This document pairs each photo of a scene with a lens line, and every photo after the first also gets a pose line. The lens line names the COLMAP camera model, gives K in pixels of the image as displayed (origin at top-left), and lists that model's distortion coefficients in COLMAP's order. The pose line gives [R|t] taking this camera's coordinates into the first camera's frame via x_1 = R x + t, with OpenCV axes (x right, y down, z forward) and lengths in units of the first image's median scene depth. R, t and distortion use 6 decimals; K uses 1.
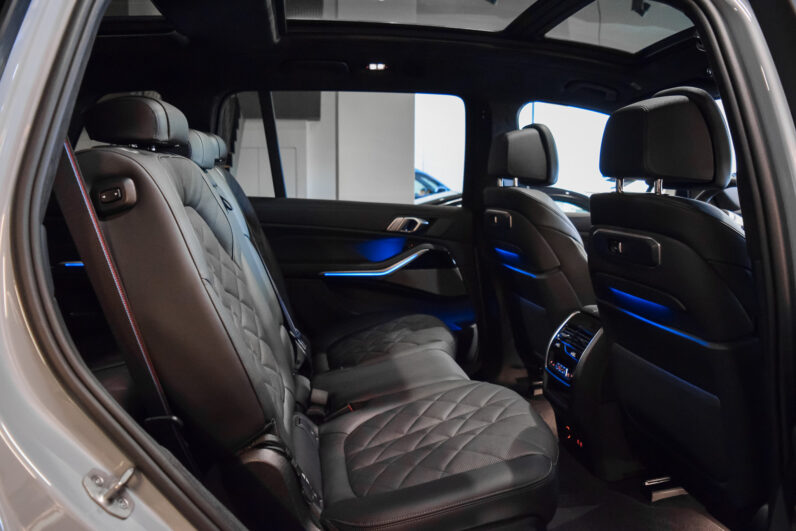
lens RADIAL K [[619.4, 0, 398.0], [0, 619.4, 265.5], [0, 0, 1]] dist [-0.092918, 0.010668]
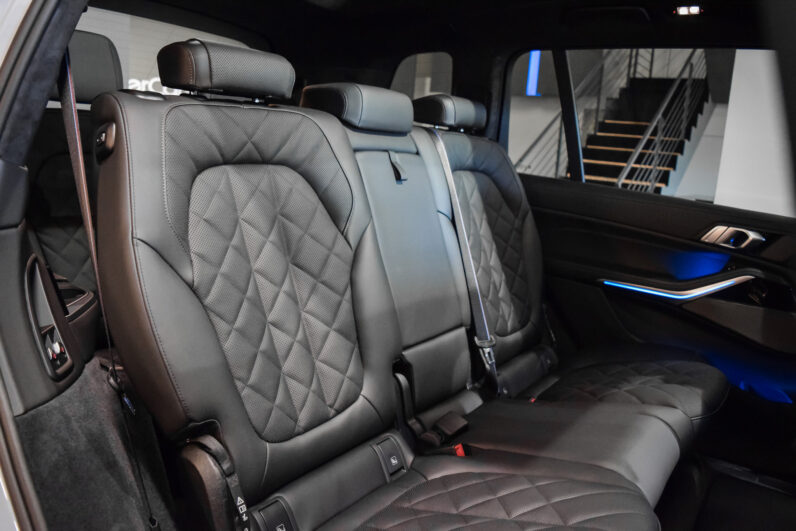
lens RADIAL K [[619.4, 0, 398.0], [0, 619.4, 265.5], [0, 0, 1]] dist [-0.092918, 0.010668]
pose [[0.714301, 0.184647, -0.675041, 0.226583], [-0.168530, 0.981564, 0.090161, -0.033873], [0.679244, 0.049362, 0.732251, 0.249074]]
